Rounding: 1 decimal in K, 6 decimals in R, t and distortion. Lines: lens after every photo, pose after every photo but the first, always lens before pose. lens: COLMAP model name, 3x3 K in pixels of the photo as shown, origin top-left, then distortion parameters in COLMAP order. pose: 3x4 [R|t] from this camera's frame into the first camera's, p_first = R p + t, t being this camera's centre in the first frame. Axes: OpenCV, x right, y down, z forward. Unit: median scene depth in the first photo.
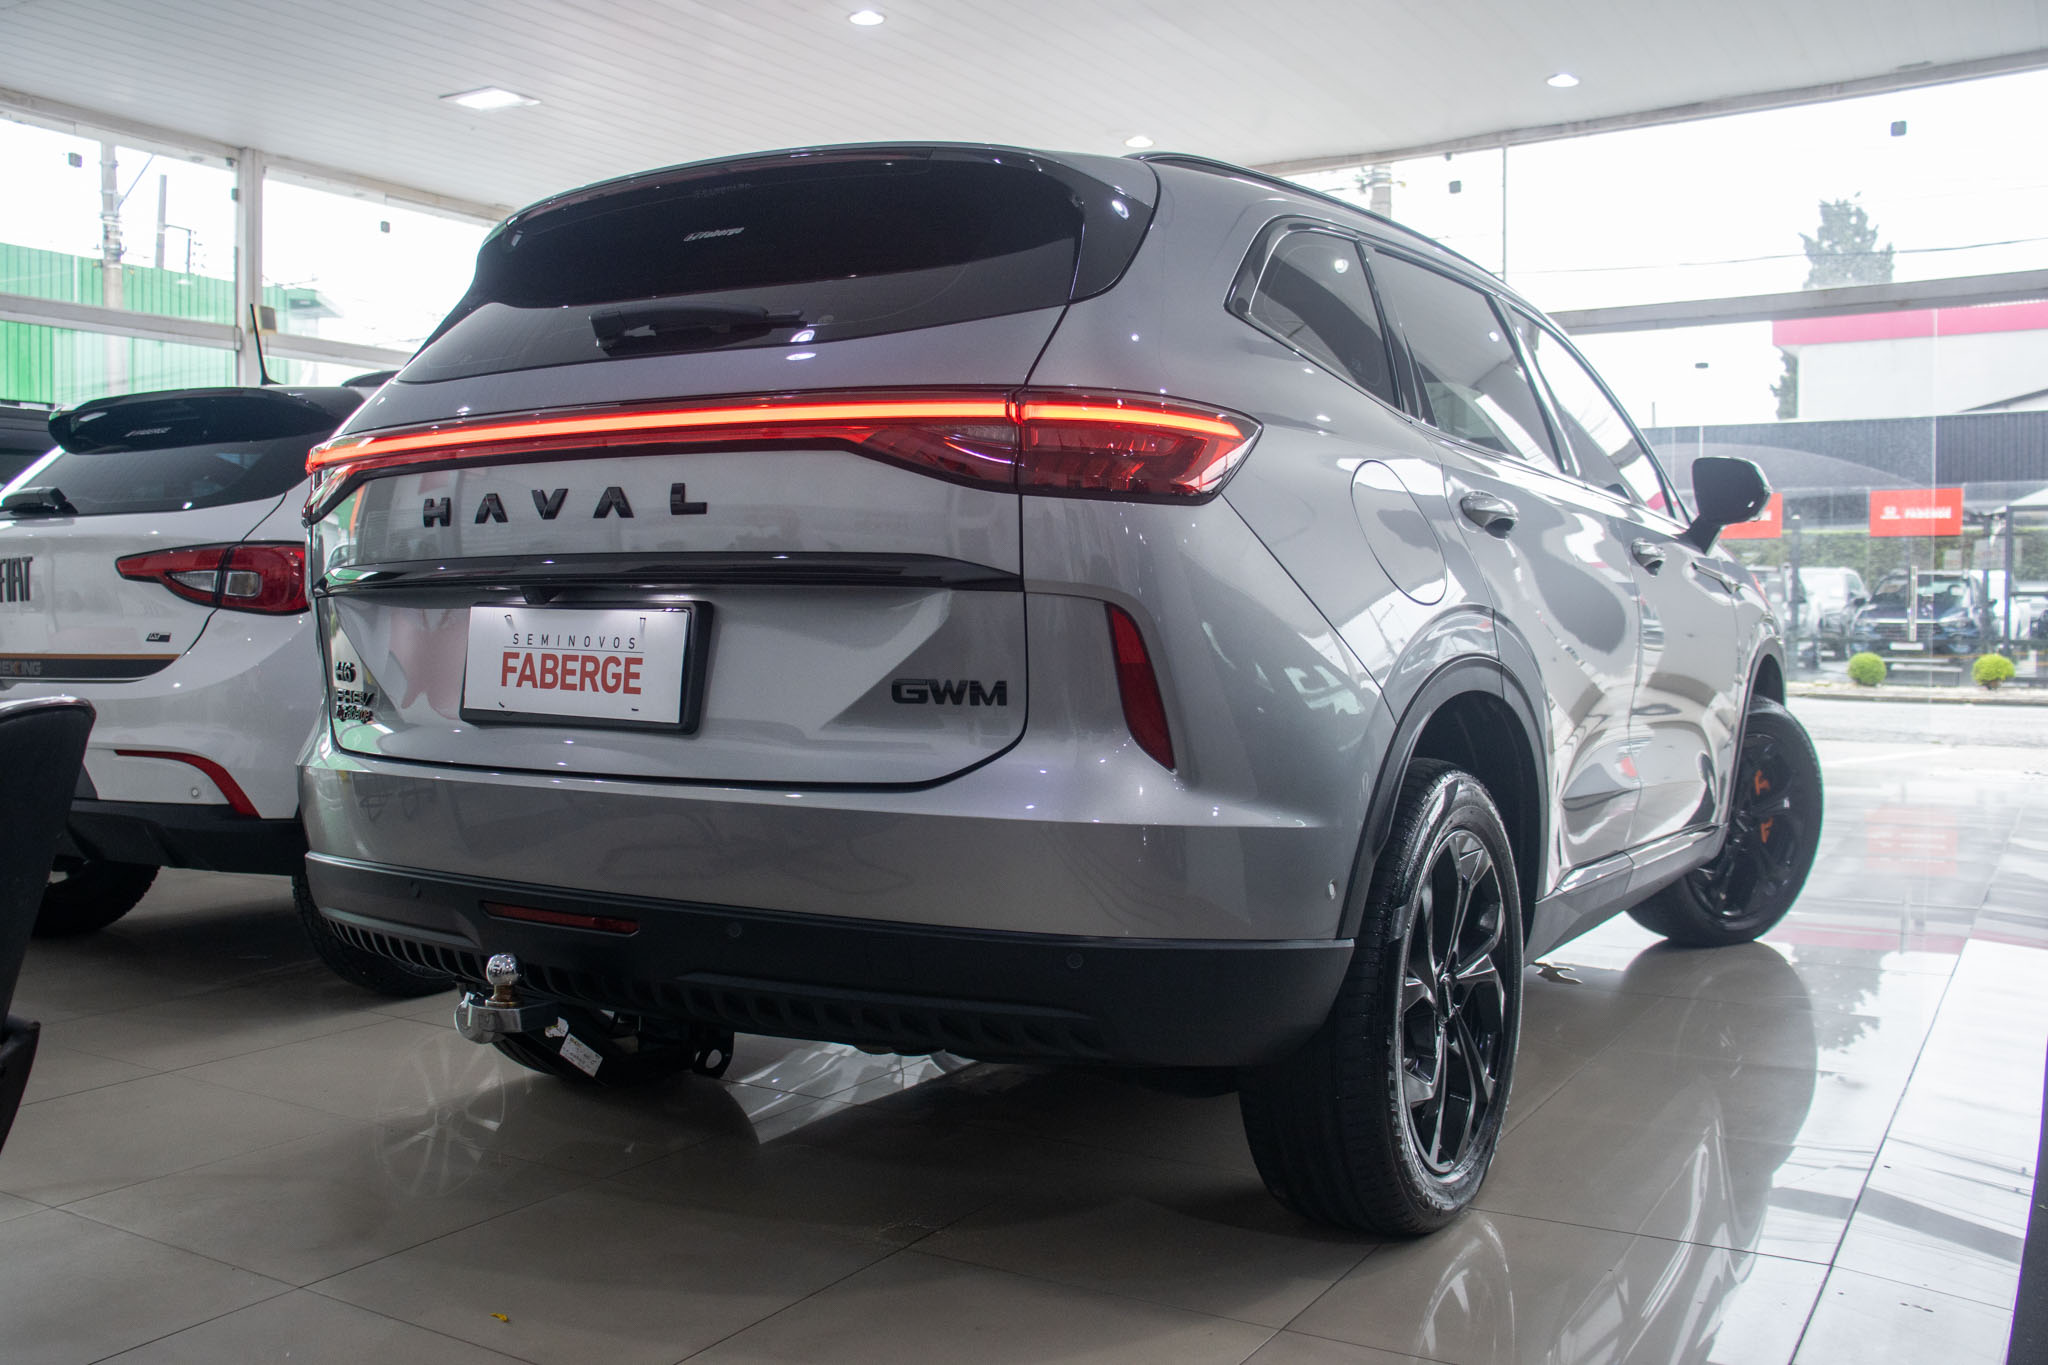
lens RADIAL K [[1872.6, 0, 1024.0], [0, 1872.6, 682.5], [0, 0, 1]] dist [-0.088551, 0.019645]
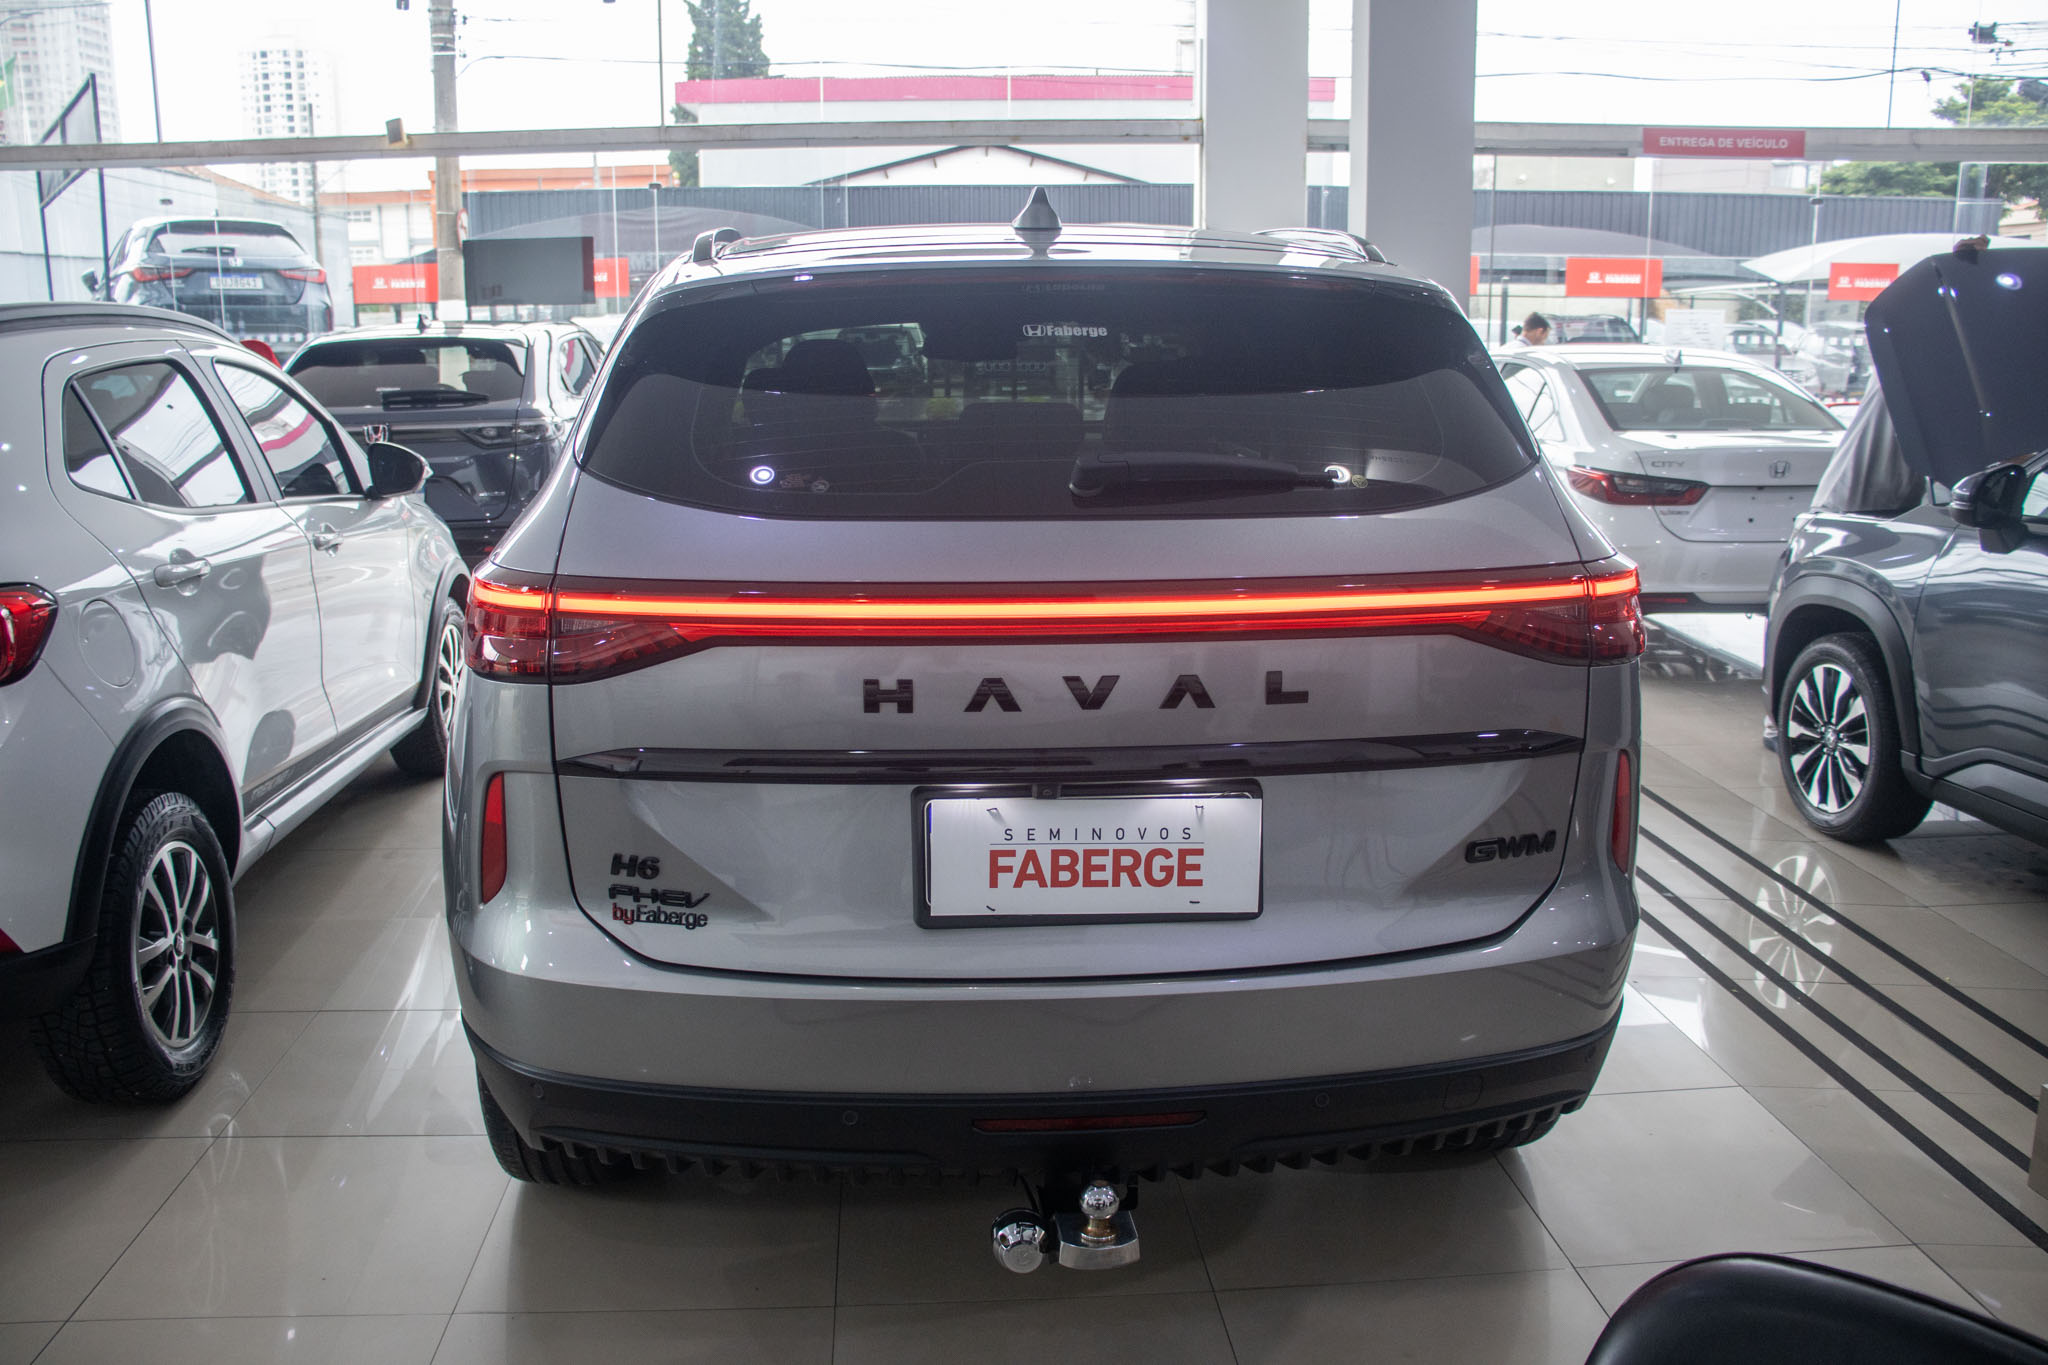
lens RADIAL K [[1675.6, 0, 1049.2], [0, 1675.6, 709.5], [0, 0, 1]] dist [-0.187732, 0.166828]
pose [[0.799866, -0.136239, 0.584512, -0.725476], [0.019642, 0.979316, 0.201382, -0.244682], [-0.599858, -0.149597, 0.785997, 0.385080]]
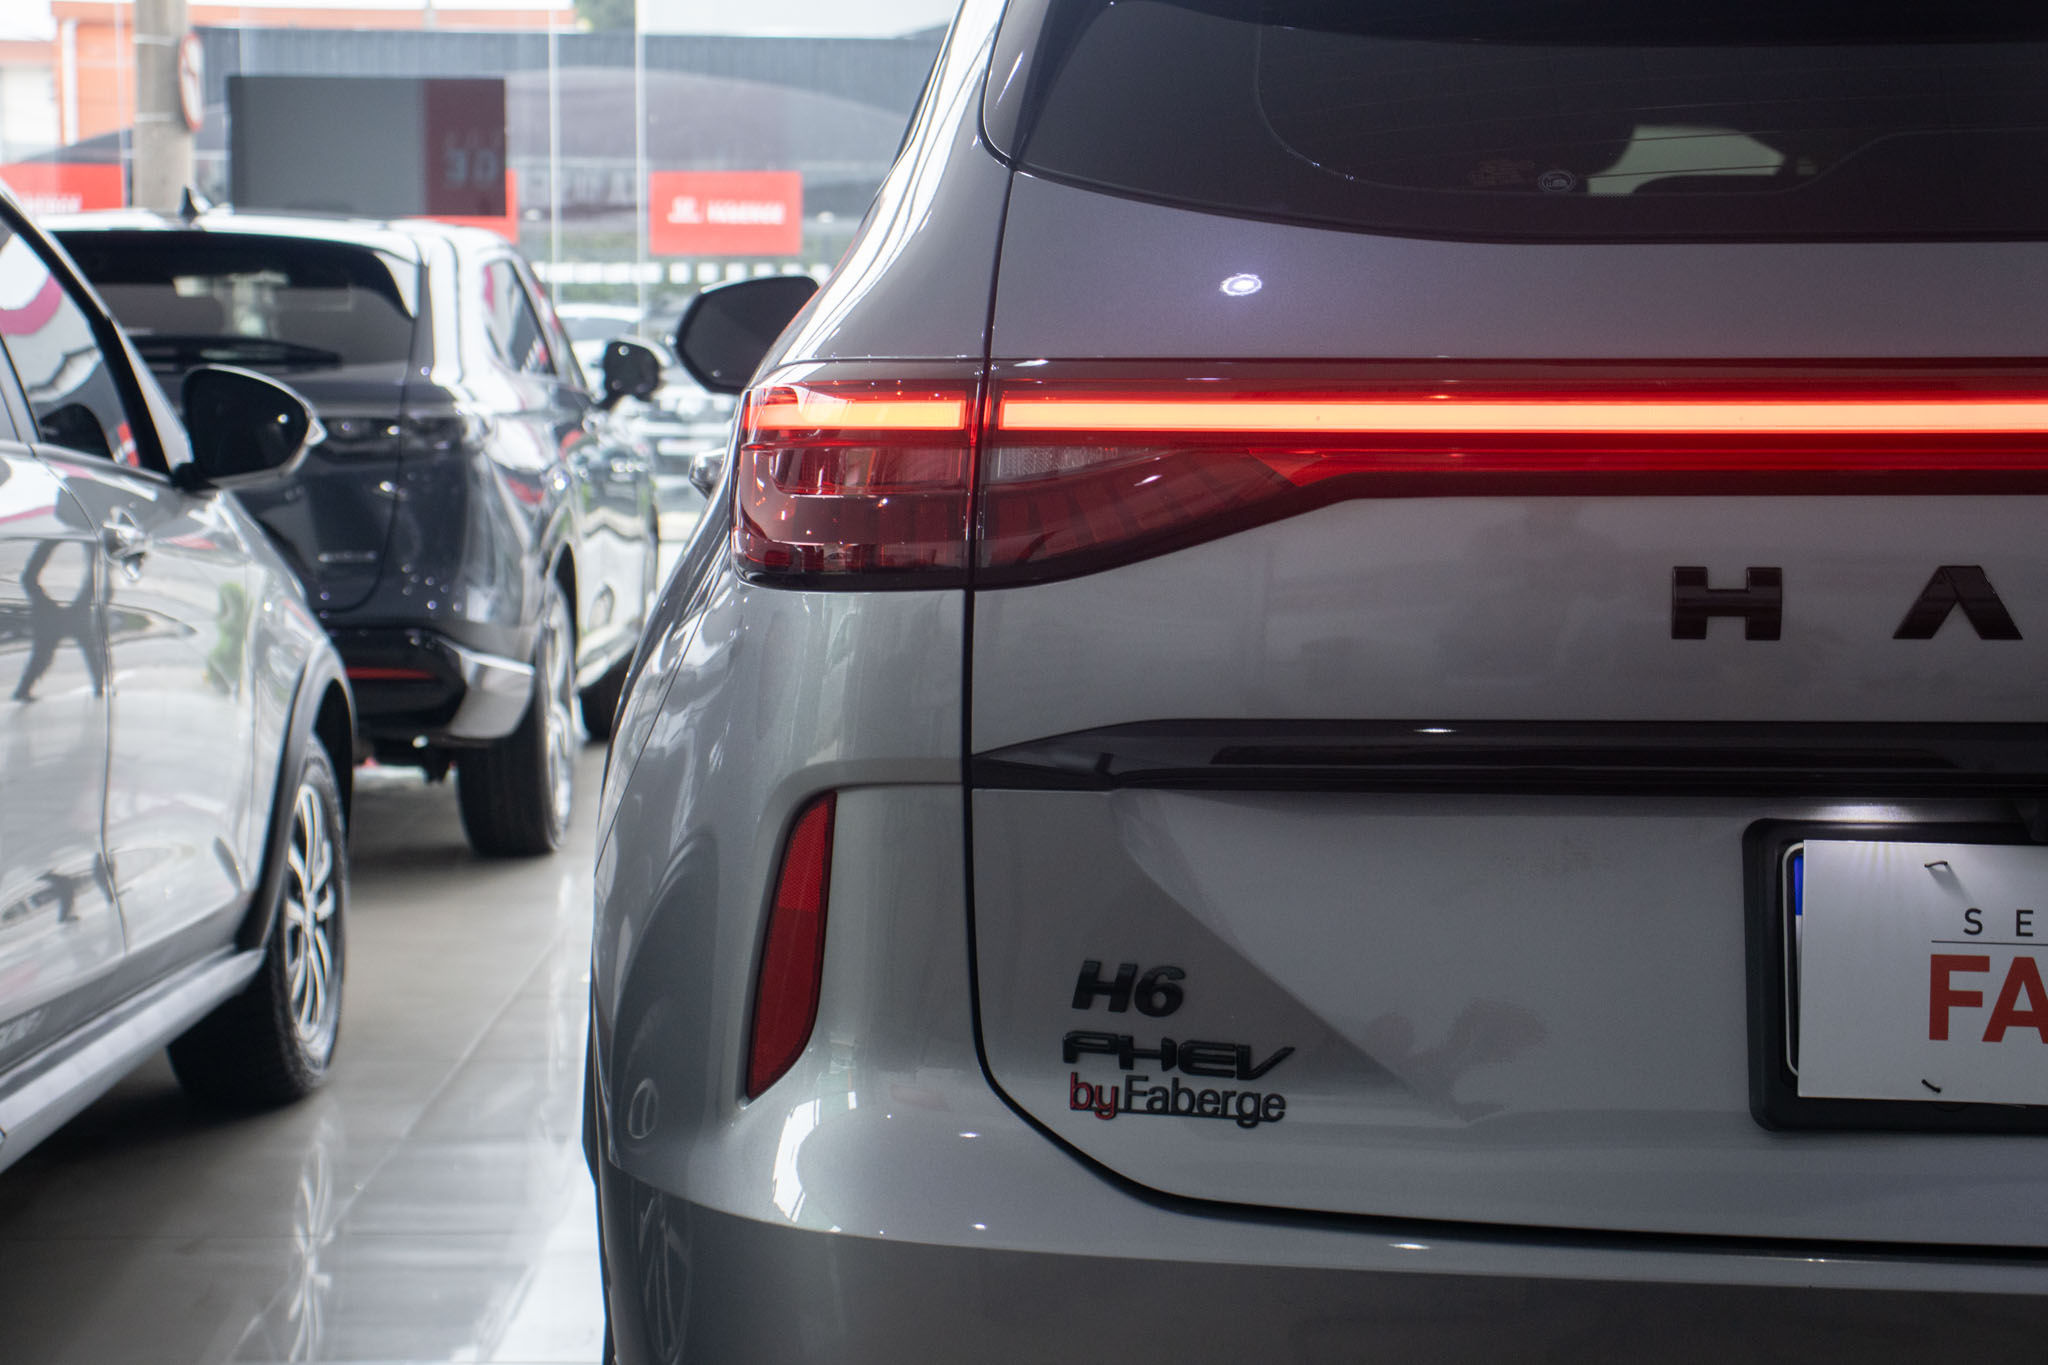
lens RADIAL K [[3546.8, 0, 1024.0], [0, 3546.8, 682.5], [0, 0, 1]] dist [0.163262, 0.105473]
pose [[0.851366, -0.048747, 0.522303, -0.867391], [0.015539, 0.997580, 0.067775, -0.133369], [-0.524342, -0.049585, 0.850063, 0.460409]]
